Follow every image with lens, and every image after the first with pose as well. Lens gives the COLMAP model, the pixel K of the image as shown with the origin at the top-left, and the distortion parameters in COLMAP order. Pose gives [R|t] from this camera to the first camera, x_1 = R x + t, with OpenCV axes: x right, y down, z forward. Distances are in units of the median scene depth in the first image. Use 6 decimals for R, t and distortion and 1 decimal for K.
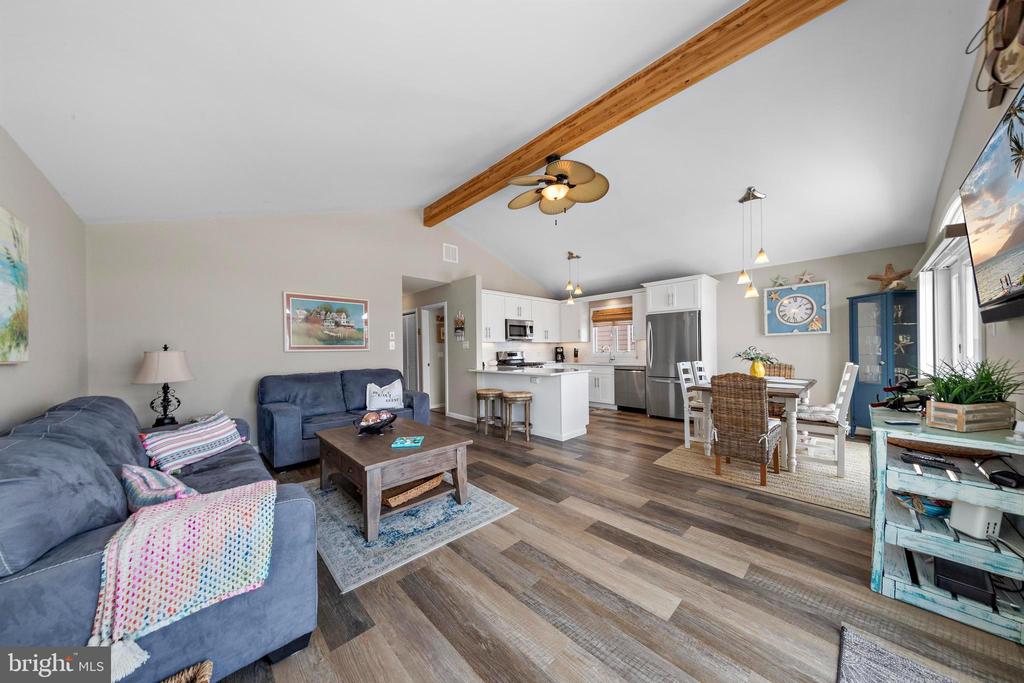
lens RADIAL K [[323.7, 0, 522.8], [0, 323.7, 351.9], [0, 0, 1]] dist [0.006202, -0.000602]
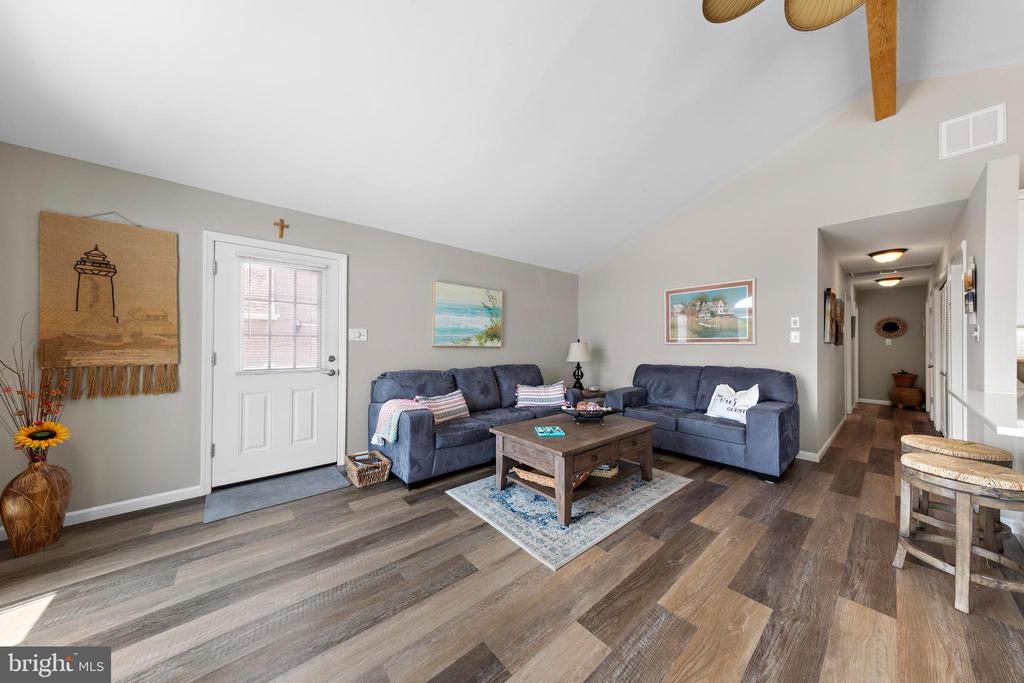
lens RADIAL K [[323.7, 0, 509.7], [0, 323.7, 344.9], [0, 0, 1]] dist [0.006202, -0.000602]
pose [[-0.070865, 0.009906, -0.997437, 0.369253], [-0.012470, 0.999864, 0.010816, -0.003695], [0.997408, 0.013205, -0.070732, 0.511869]]
